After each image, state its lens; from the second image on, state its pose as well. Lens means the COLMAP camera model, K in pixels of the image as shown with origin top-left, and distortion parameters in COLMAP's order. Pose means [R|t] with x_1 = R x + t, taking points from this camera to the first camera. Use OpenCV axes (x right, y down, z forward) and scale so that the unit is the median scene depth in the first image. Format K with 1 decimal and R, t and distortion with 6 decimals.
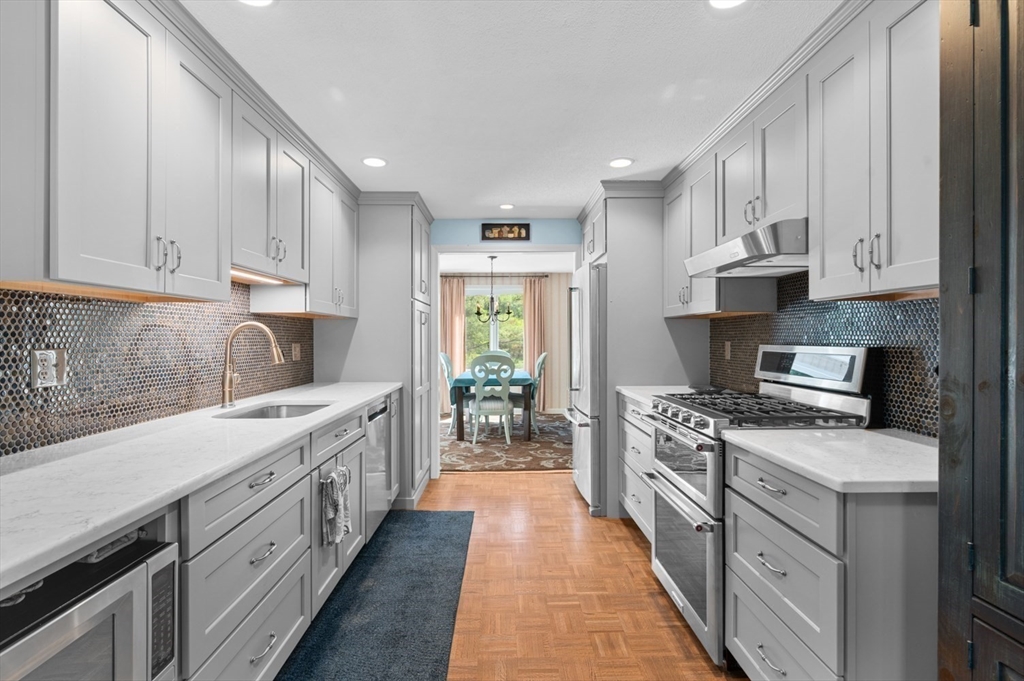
lens RADIAL K [[491.3, 0, 512.0], [0, 491.3, 340.5], [0, 0, 1]] dist [-0.000466, -0.000097]
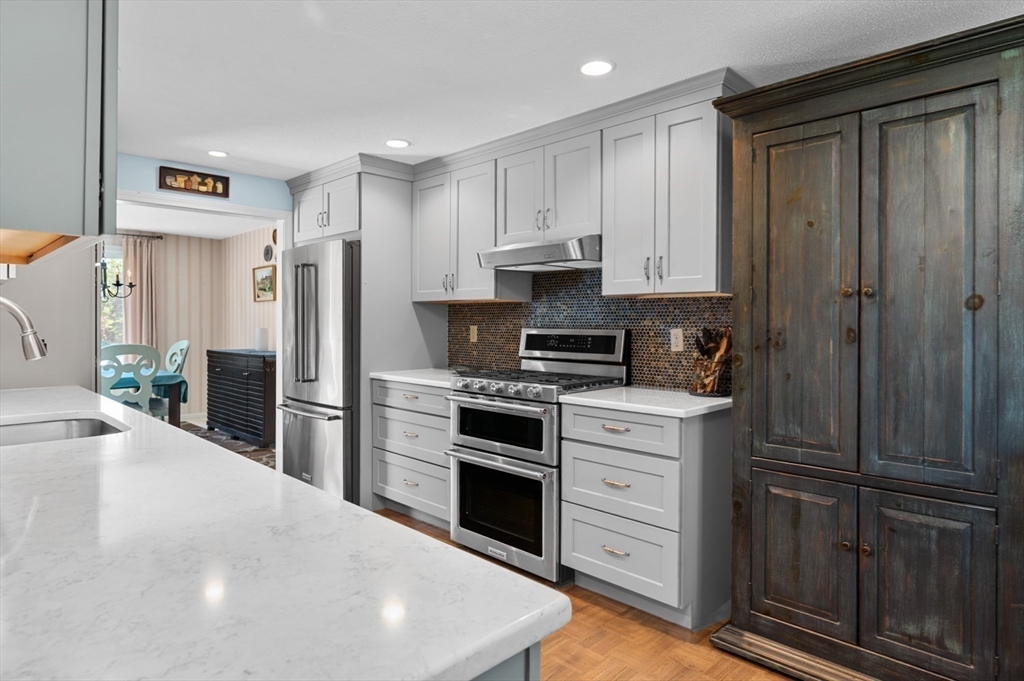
lens RADIAL K [[583.1, 0, 512.2], [0, 583.1, 329.7], [0, 0, 1]] dist [-0.001130, -0.000488]
pose [[0.715461, -0.005048, 0.698634, -0.380697], [-0.000780, 0.999967, 0.008025, 0.000546], [-0.698652, -0.006286, 0.715434, 0.004768]]
